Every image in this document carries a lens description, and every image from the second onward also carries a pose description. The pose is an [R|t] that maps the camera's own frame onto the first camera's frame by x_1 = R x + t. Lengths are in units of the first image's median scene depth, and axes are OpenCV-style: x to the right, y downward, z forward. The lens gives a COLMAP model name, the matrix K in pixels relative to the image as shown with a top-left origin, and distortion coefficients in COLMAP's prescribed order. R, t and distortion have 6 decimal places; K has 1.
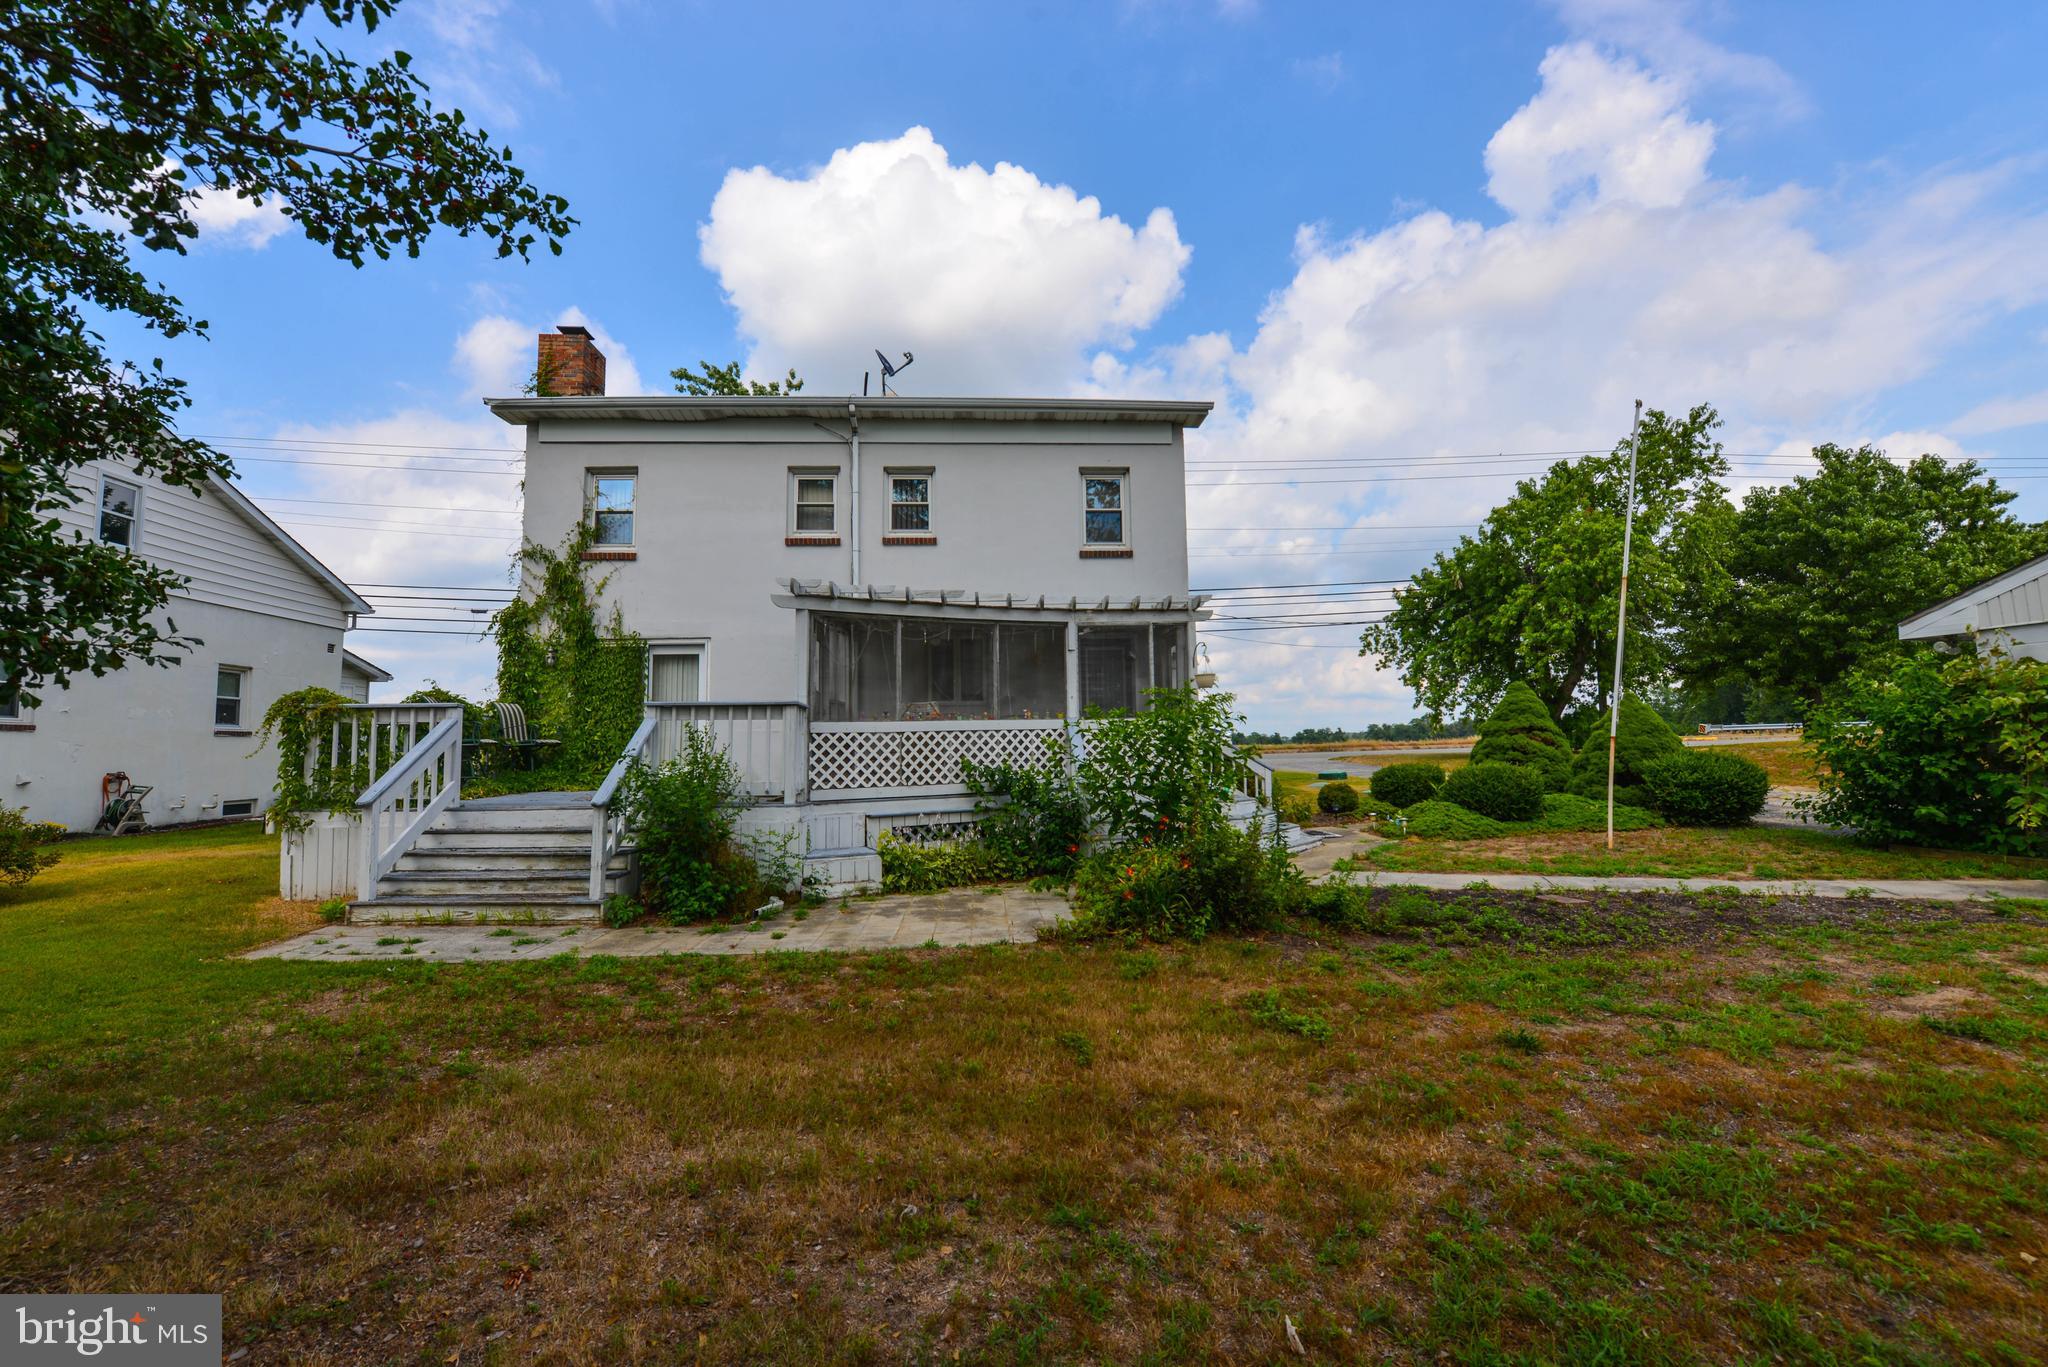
lens RADIAL K [[812.0, 0, 1020.6], [0, 812.0, 679.3], [0, 0, 1]] dist [0.002400, 0.000177]
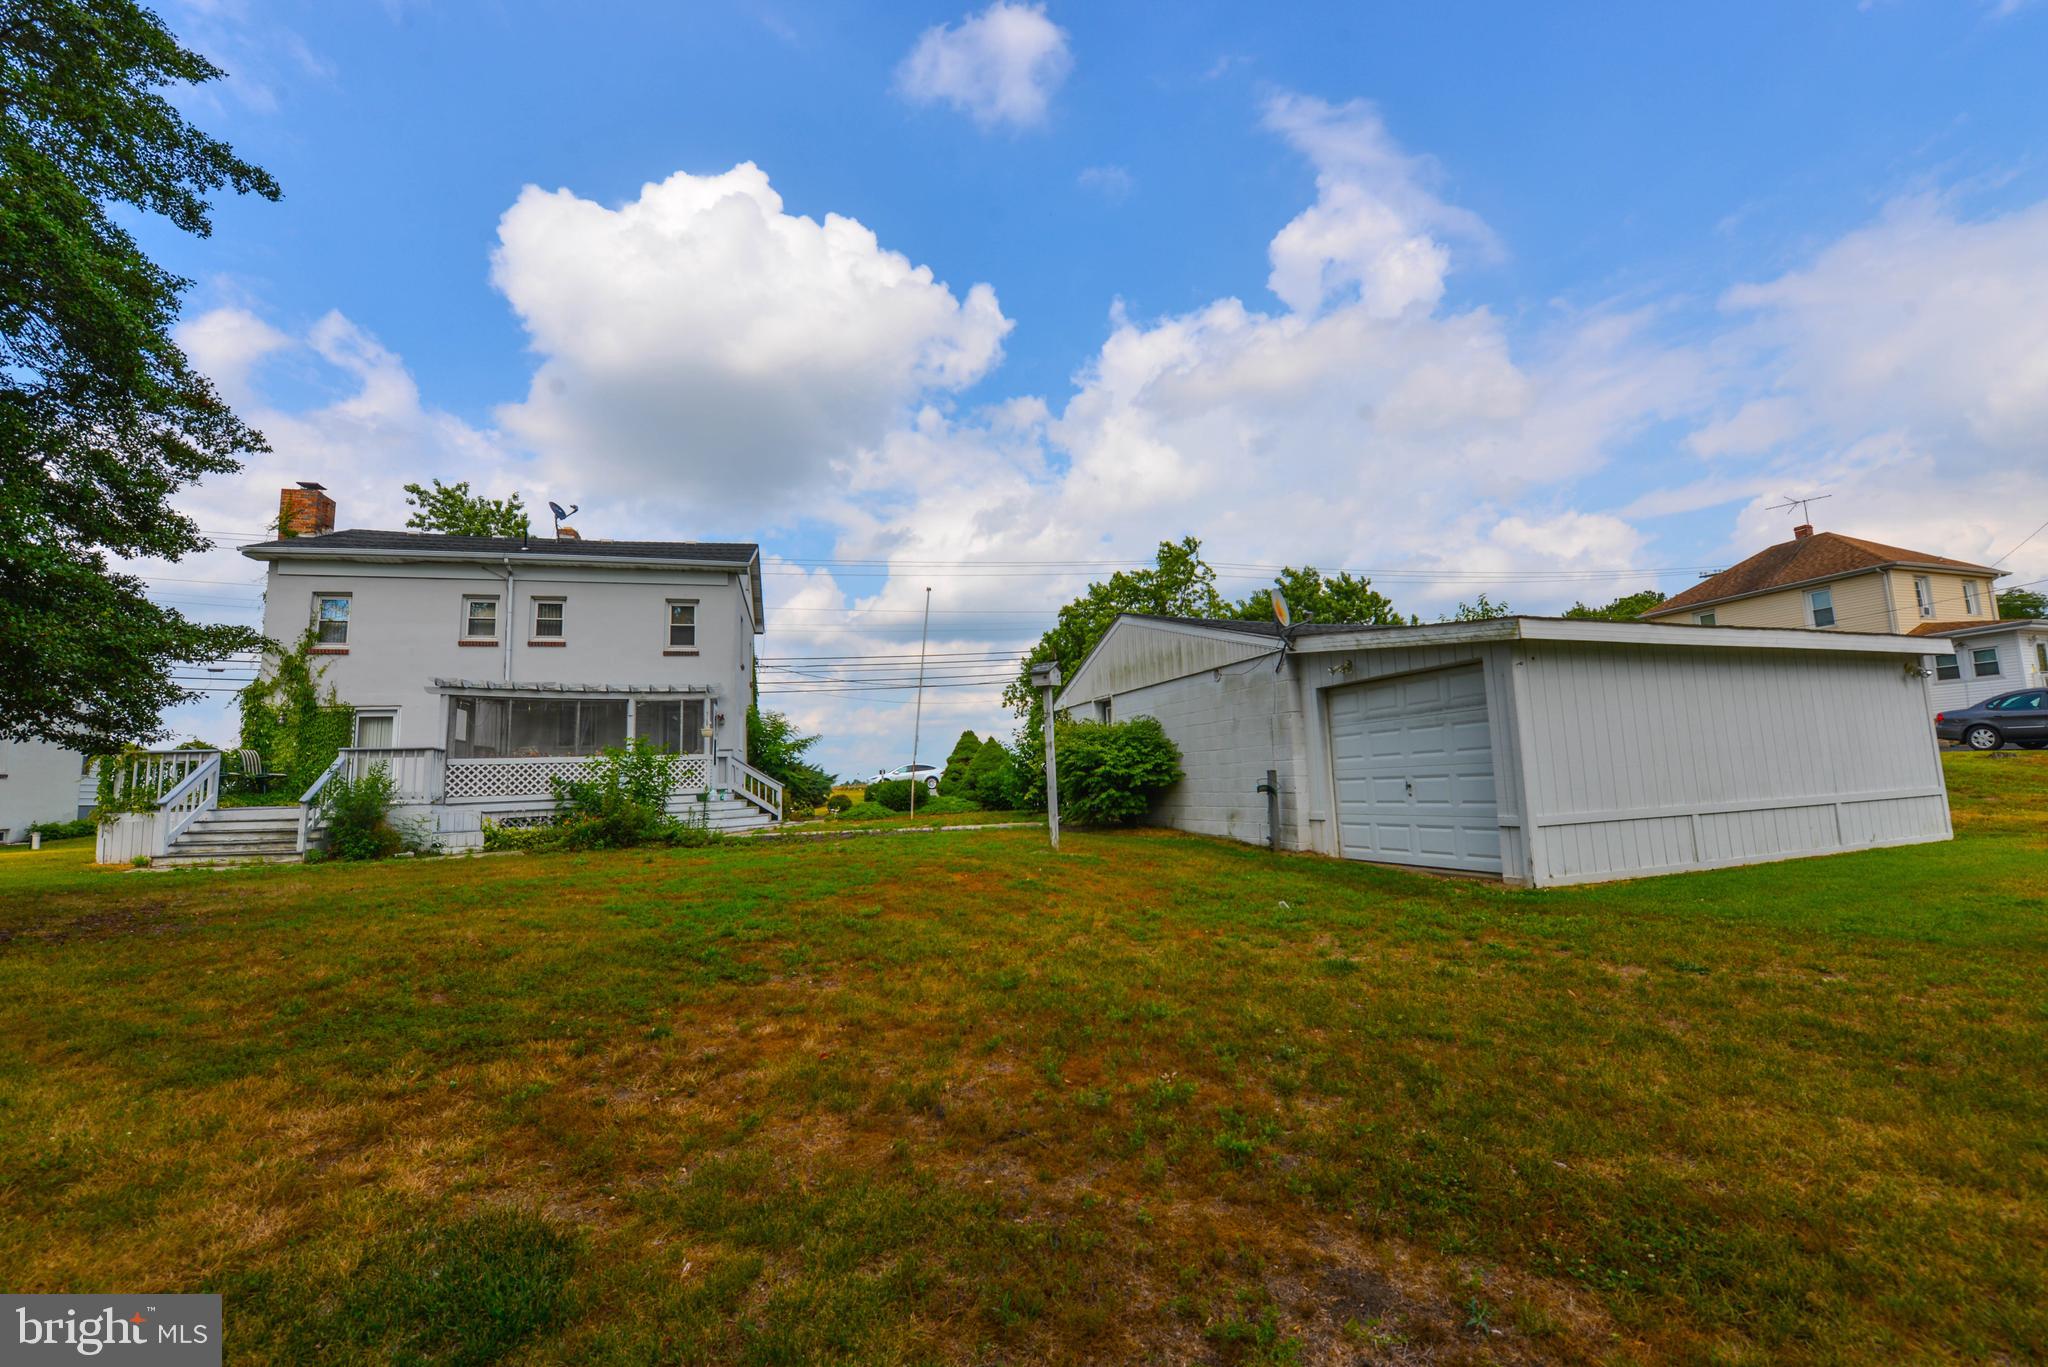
lens RADIAL K [[823.5, 0, 1024.0], [0, 823.5, 683.5], [0, 0, 1]] dist [0.000448, -0.005322]
pose [[0.980000, 0.004714, 0.198942, 0.455895], [0.004178, 0.999012, -0.044252, -0.019440], [-0.198954, 0.044198, 0.979012, -0.746752]]
